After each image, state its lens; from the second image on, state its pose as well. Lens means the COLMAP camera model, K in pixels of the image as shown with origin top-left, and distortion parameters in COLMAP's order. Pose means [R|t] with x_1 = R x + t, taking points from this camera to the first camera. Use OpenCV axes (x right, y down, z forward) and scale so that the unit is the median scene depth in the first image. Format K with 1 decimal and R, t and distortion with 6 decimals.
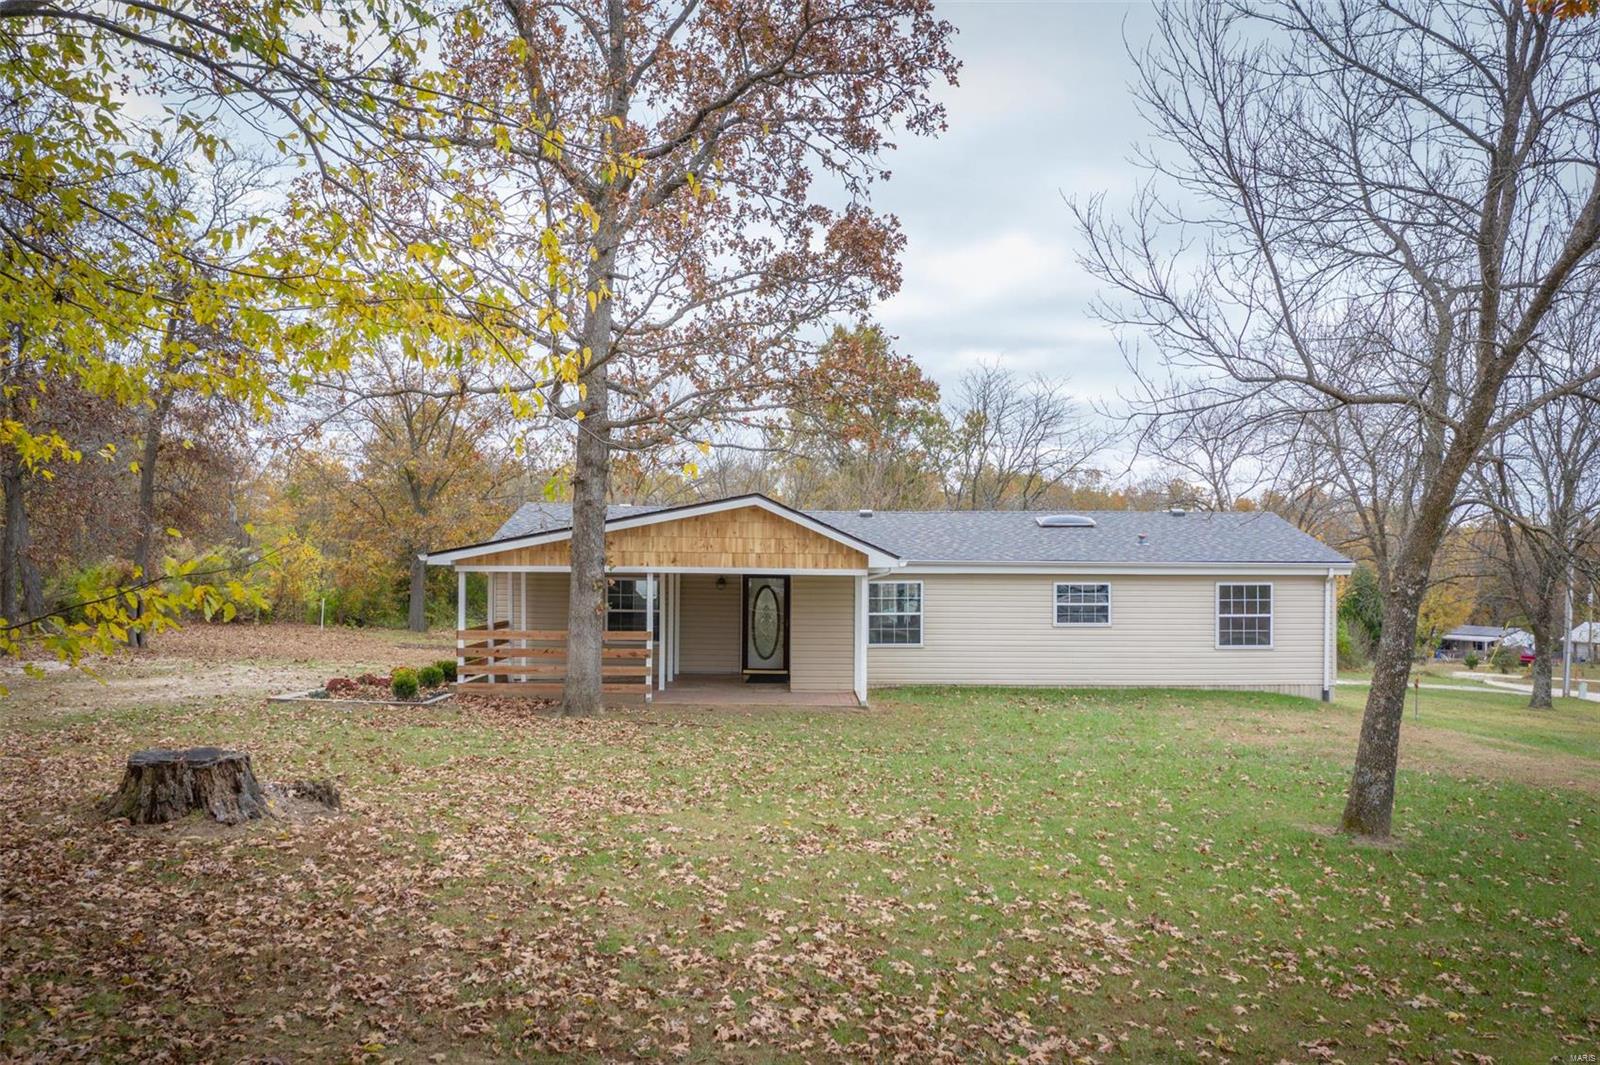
lens RADIAL K [[1270.1, 0, 800.0], [0, 1270.1, 532.5], [0, 0, 1]] dist [-0.010221, 0.007136]
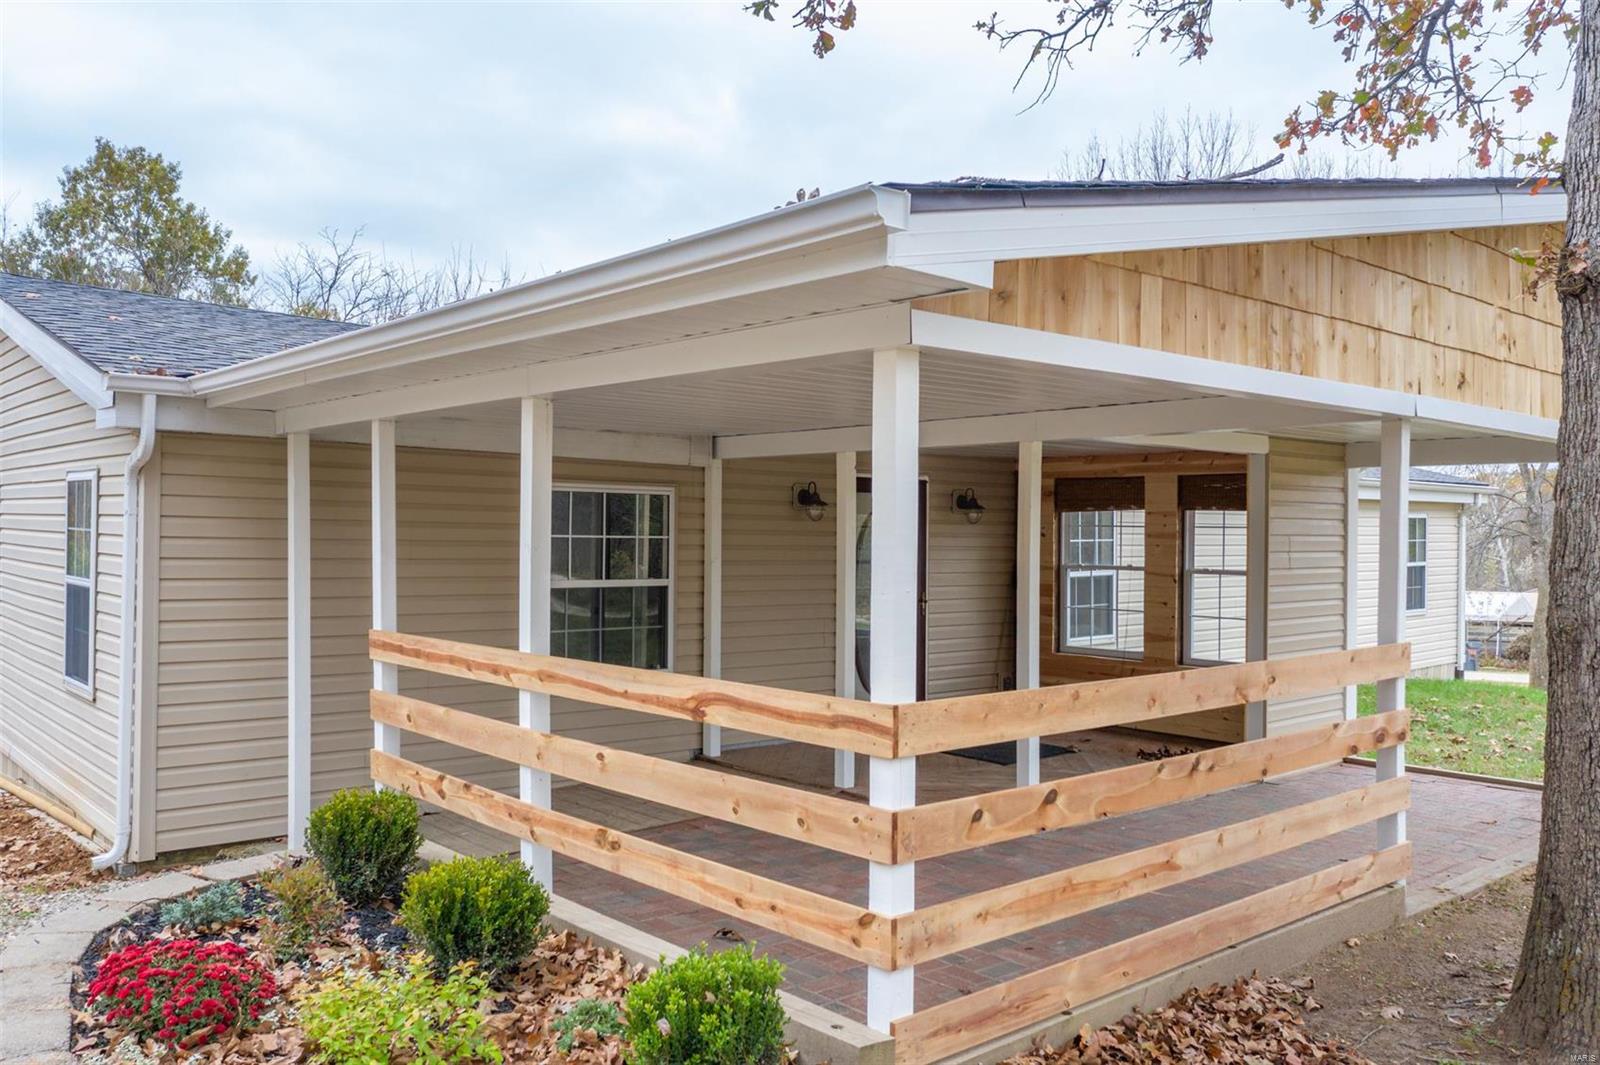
lens RADIAL K [[1270.1, 0, 800.0], [0, 1270.1, 532.5], [0, 0, 1]] dist [-0.010221, 0.007136]
pose [[0.759495, -0.001008, 0.650512, -0.310940], [-0.014949, 0.999708, 0.019002, 0.041579], [-0.650341, -0.024157, 0.759258, 0.708900]]
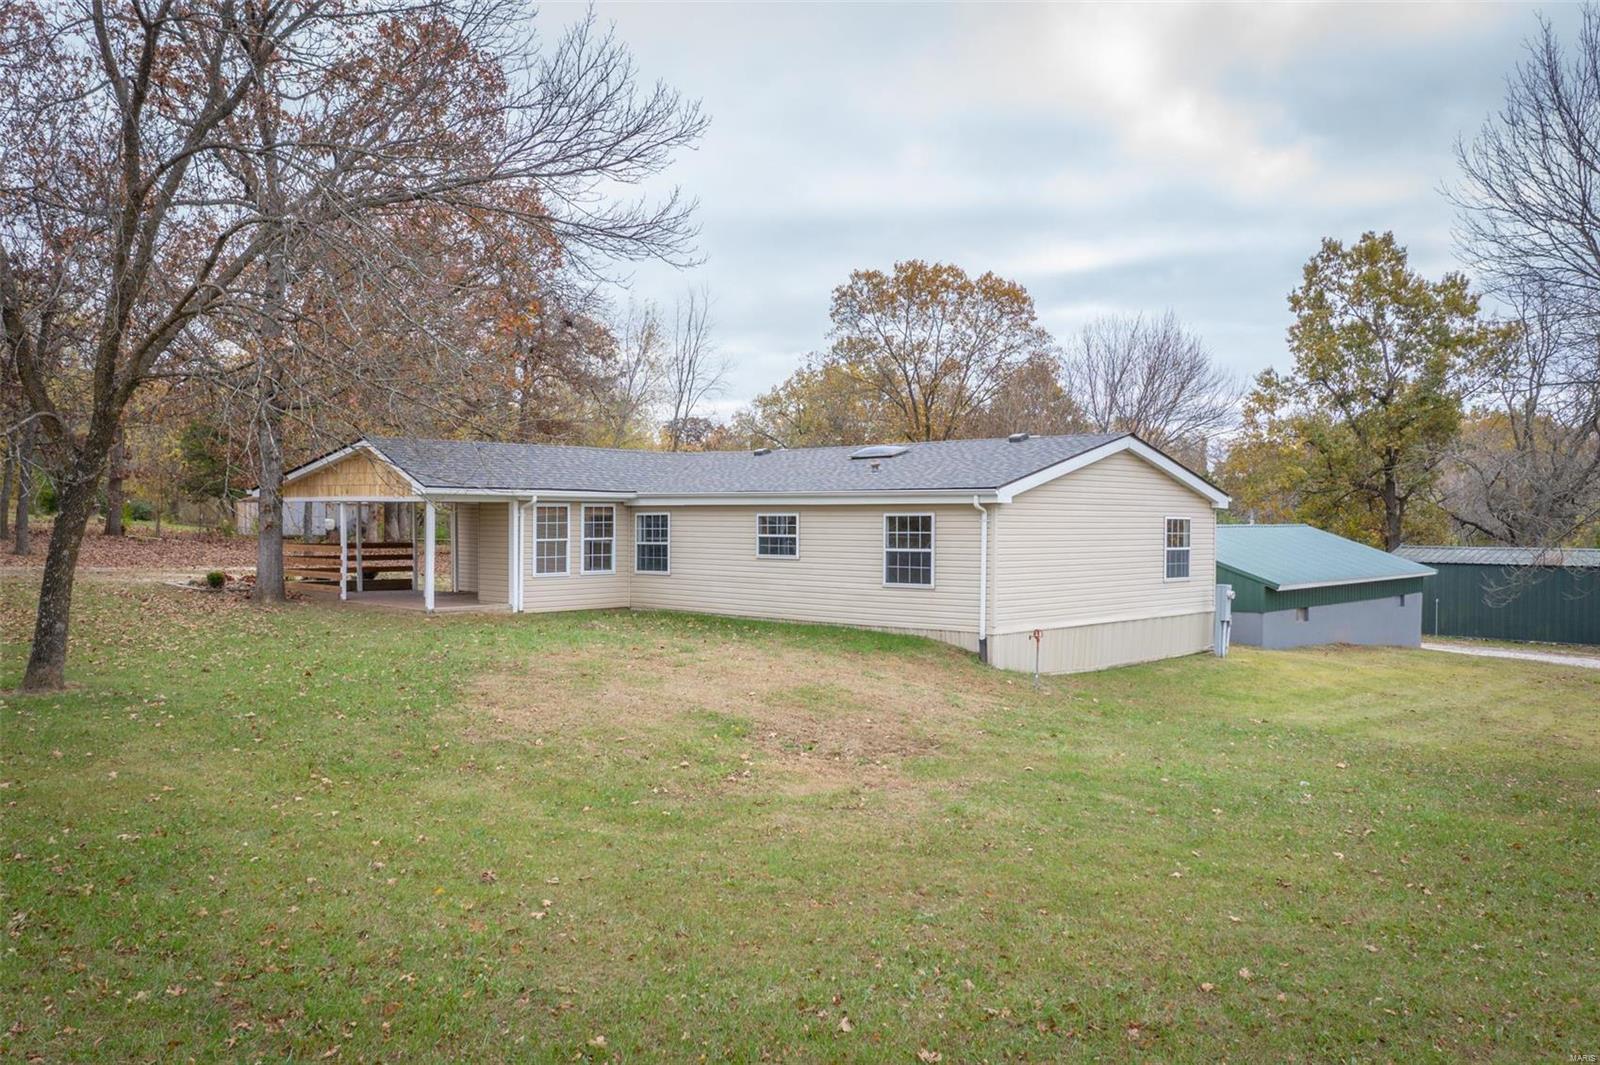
lens RADIAL K [[1270.1, 0, 800.0], [0, 1270.1, 532.5], [0, 0, 1]] dist [-0.010221, 0.007136]
pose [[0.714605, 0.006545, -0.699497, 0.918856], [0.015320, 0.999570, 0.025003, 0.029809], [0.699360, -0.028584, 0.714198, 0.313415]]
